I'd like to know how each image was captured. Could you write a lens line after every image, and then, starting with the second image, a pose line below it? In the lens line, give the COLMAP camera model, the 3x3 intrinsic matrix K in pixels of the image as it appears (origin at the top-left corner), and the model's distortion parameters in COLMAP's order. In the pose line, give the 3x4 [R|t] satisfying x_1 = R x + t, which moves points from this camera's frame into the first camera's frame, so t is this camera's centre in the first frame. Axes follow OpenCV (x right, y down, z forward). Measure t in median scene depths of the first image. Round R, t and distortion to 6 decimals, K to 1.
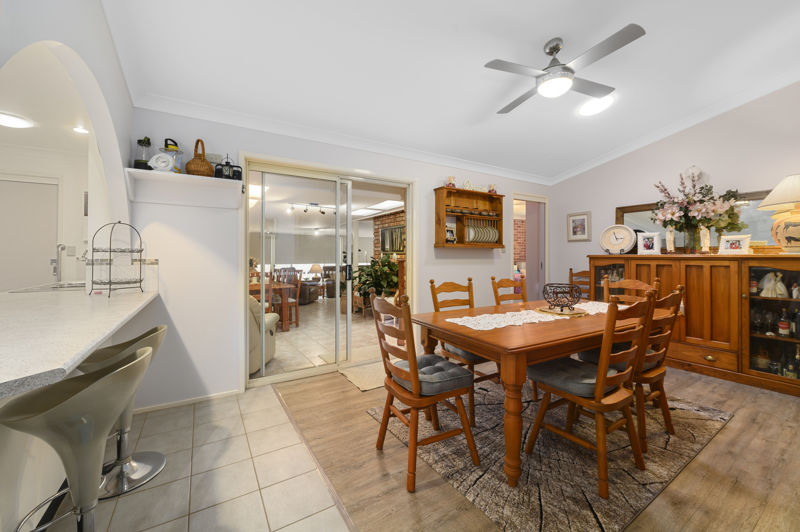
lens RADIAL K [[320.1, 0, 400.0], [0, 320.1, 266.0], [0, 0, 1]] dist [-0.000527, -0.000180]
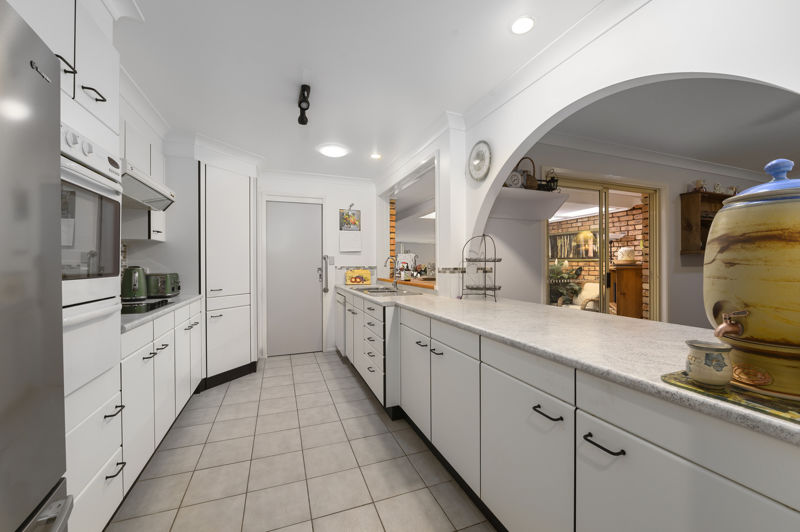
lens RADIAL K [[320.1, 0, 400.0], [0, 320.1, 266.0], [0, 0, 1]] dist [-0.000527, -0.000180]
pose [[0.982829, -0.001818, -0.184511, -0.576068], [-0.002319, 0.999751, -0.022206, -0.001238], [0.184506, 0.022253, 0.982580, -0.095726]]
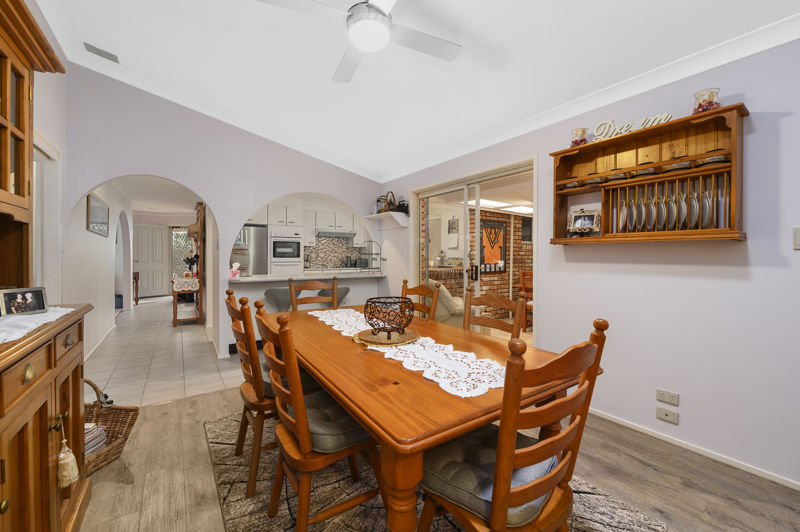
lens RADIAL K [[320.1, 0, 400.0], [0, 320.1, 266.0], [0, 0, 1]] dist [-0.000527, -0.000180]
pose [[0.060170, 0.035110, -0.997570, 0.808567], [-0.028365, 0.999038, 0.033451, -0.028710], [0.997785, 0.026283, 0.061108, 0.659030]]
